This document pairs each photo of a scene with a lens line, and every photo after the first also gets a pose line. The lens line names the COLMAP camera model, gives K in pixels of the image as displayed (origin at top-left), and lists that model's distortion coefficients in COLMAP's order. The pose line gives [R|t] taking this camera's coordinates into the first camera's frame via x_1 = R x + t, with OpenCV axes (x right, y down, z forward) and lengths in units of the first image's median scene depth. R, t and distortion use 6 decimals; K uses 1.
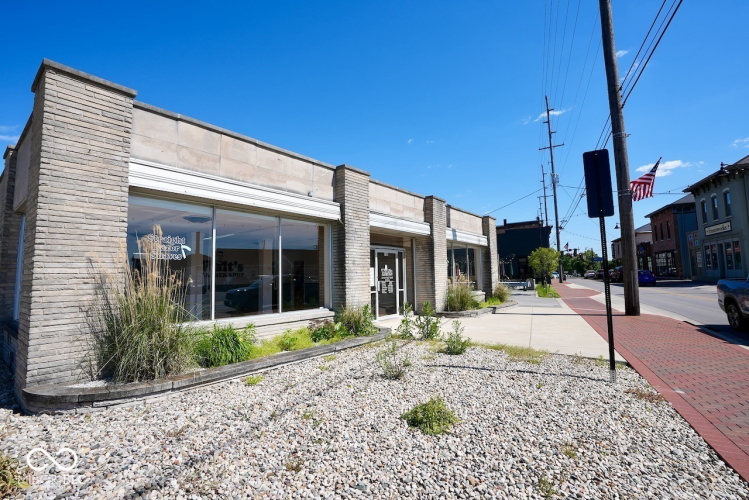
lens RADIAL K [[345.2, 0, 372.8], [0, 345.2, 247.2], [0, 0, 1]] dist [-0.030685, 0.005498]
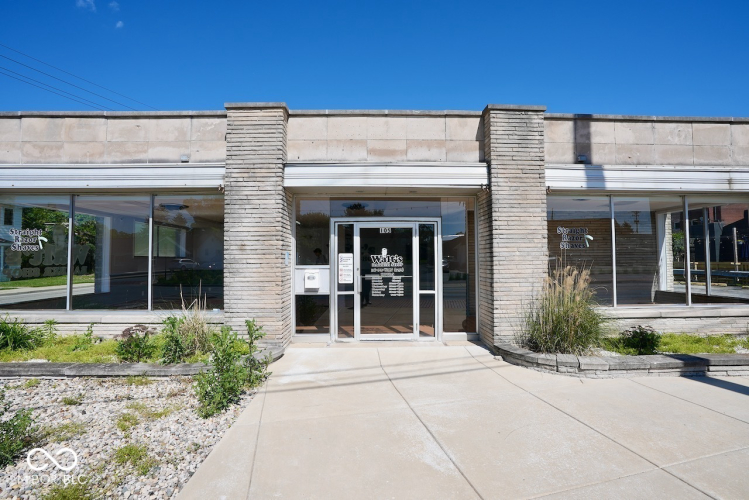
lens RADIAL K [[345.2, 0, 374.3], [0, 345.2, 255.0], [0, 0, 1]] dist [-0.030685, 0.005498]
pose [[0.644623, -0.015086, -0.764352, 0.500041], [0.059409, 0.997770, 0.030410, 0.044707], [0.762189, -0.065012, 0.644082, 0.624252]]
